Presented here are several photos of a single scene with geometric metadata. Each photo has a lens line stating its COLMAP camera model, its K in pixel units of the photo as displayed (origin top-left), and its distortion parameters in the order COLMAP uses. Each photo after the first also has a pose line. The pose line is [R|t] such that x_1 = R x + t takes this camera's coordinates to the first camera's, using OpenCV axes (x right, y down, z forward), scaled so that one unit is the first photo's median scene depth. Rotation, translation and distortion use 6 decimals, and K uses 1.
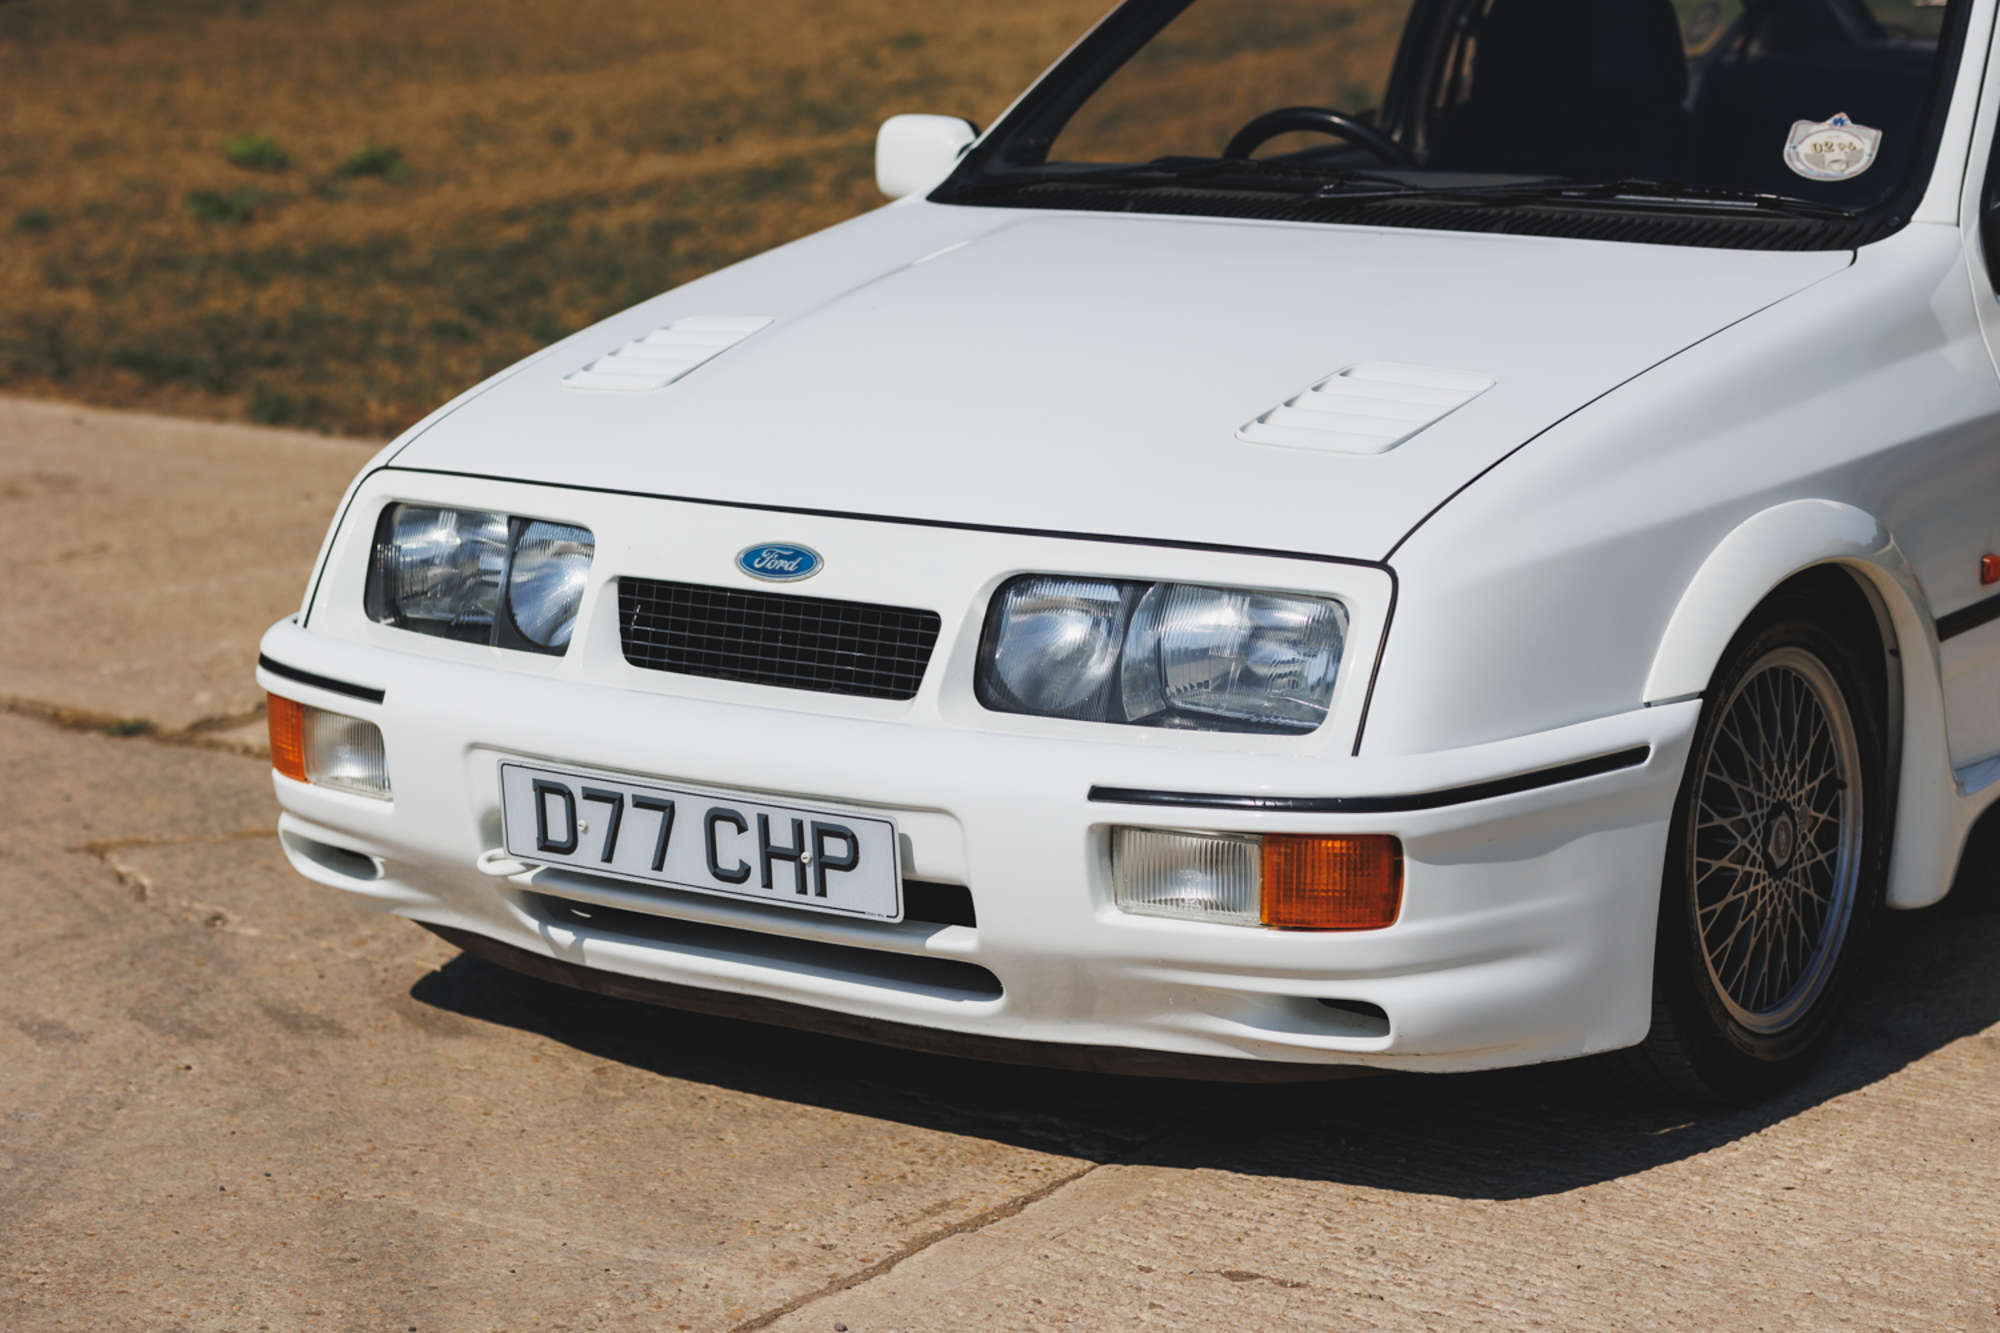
lens RADIAL K [[4836.1, 0, 1026.2], [0, 4836.1, 569.6], [0, 0, 1]] dist [-0.008284, -0.026399]
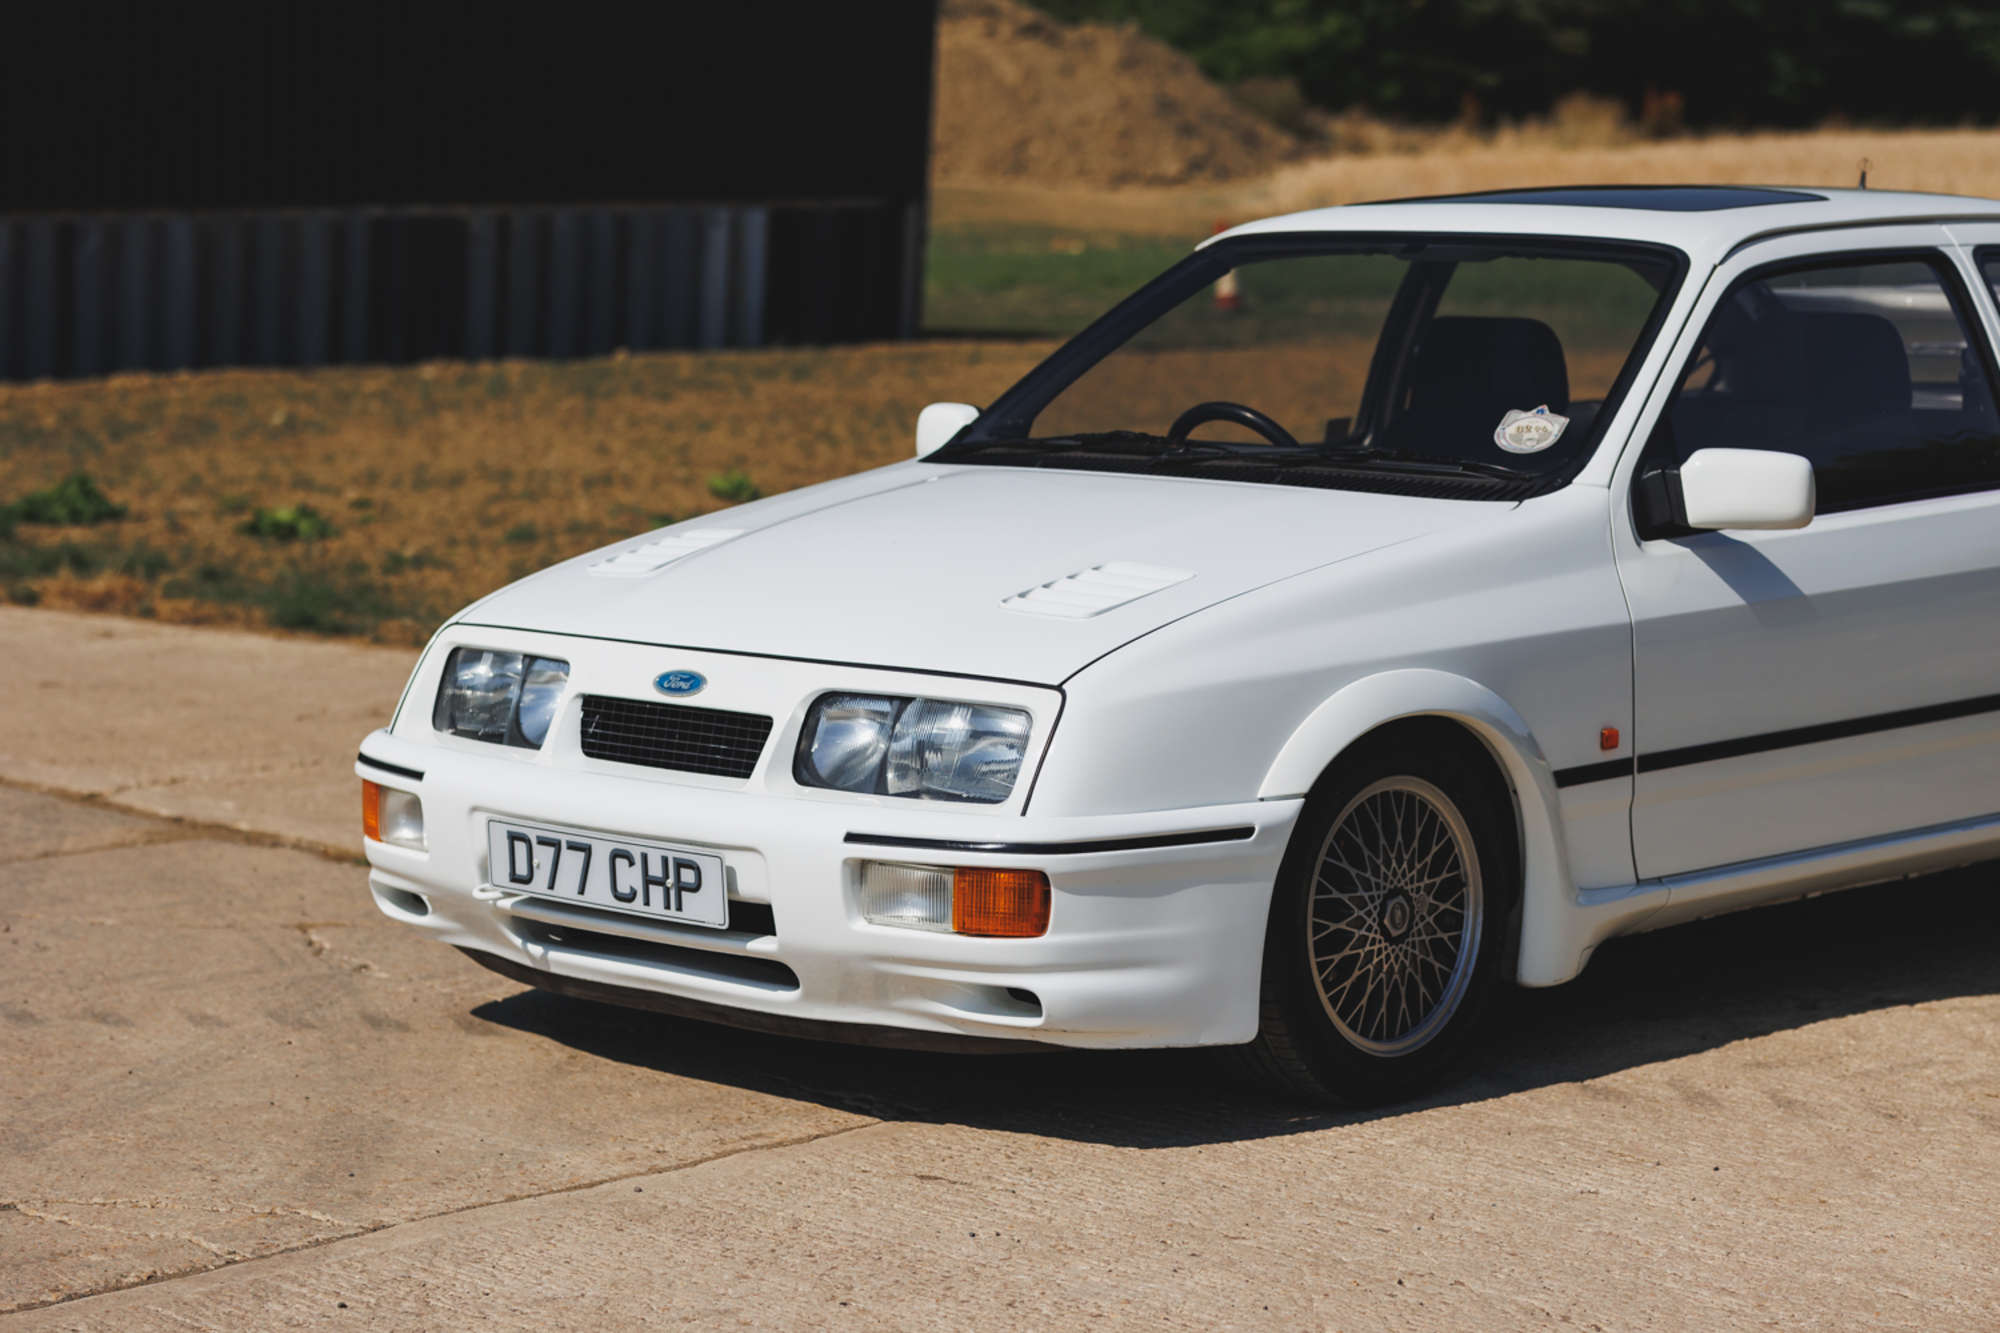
lens RADIAL K [[4836.1, 0, 1026.2], [0, 4836.1, 569.6], [0, 0, 1]] dist [-0.008284, -0.026399]
pose [[0.988672, 0.031902, -0.146663, 0.253100], [-0.044191, 0.995709, -0.081312, 0.075105], [0.143440, 0.086872, 0.985839, -0.384482]]
